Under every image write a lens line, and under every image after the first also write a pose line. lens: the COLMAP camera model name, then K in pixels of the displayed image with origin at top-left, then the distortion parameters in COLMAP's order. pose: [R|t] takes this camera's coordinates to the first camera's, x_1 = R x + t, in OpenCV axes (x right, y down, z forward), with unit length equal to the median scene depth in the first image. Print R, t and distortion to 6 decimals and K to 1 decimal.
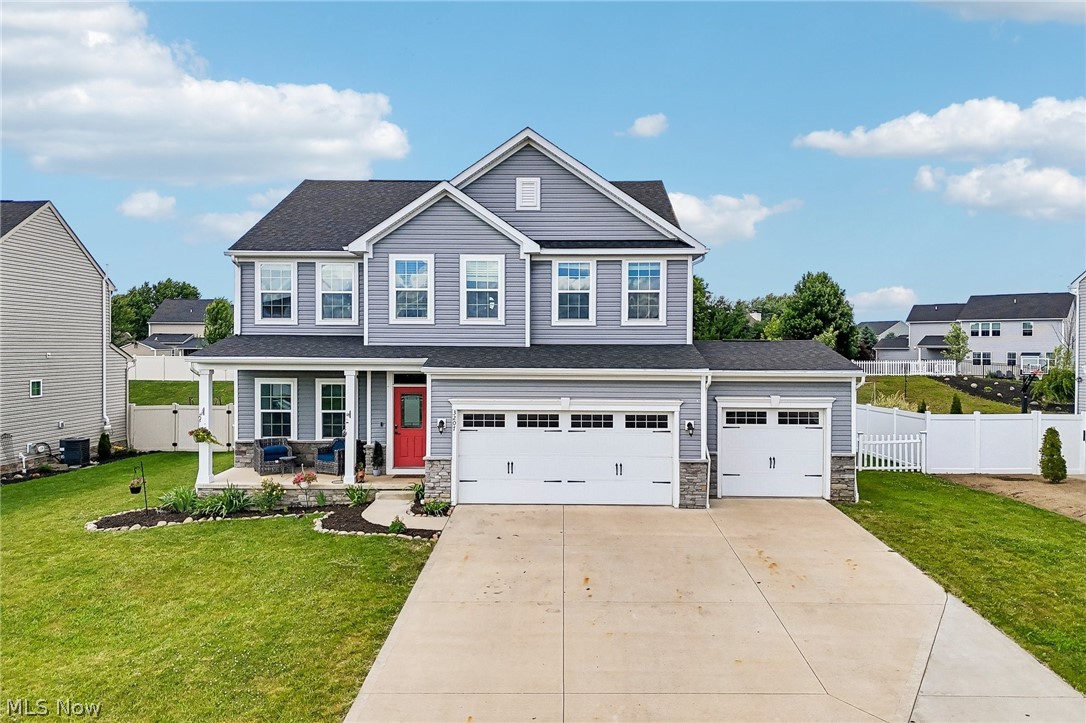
lens RADIAL K [[765.8, 0, 543.0], [0, 765.8, 361.5], [0, 0, 1]] dist [0.029087, 0.000428]
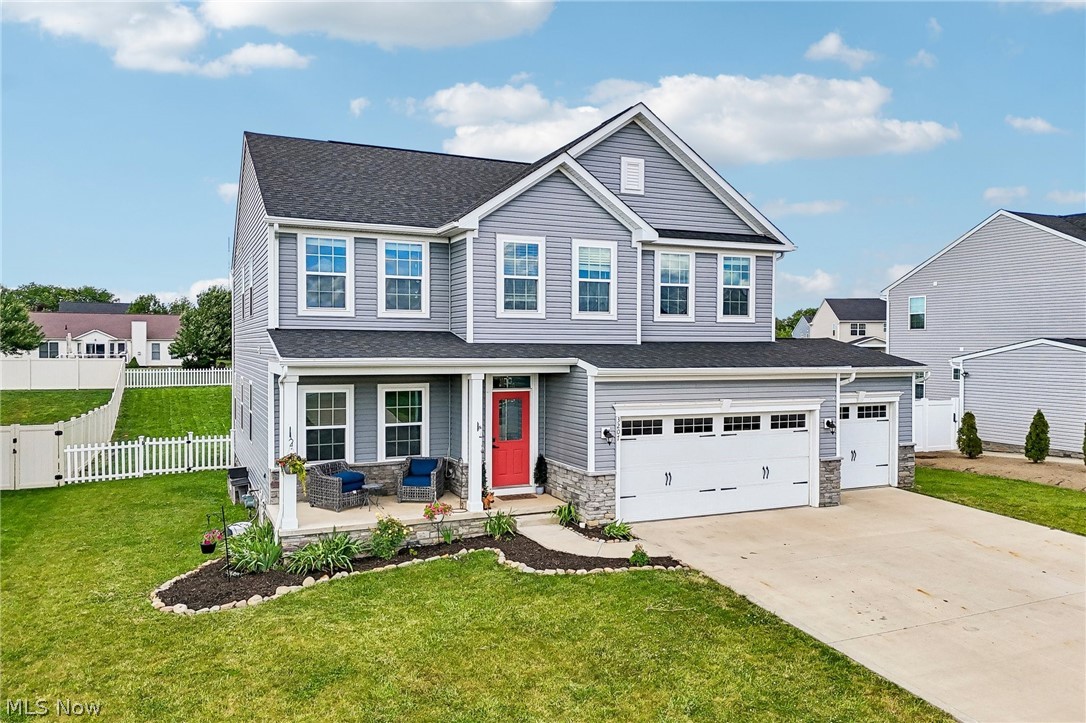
lens RADIAL K [[783.0, 0, 543.0], [0, 783.0, 361.5], [0, 0, 1]] dist [0.026756, -0.007294]
pose [[0.910045, -0.011079, 0.414361, -0.510617], [0.006618, 0.999904, 0.012201, -0.011021], [-0.414456, -0.008362, 0.910031, 0.199992]]
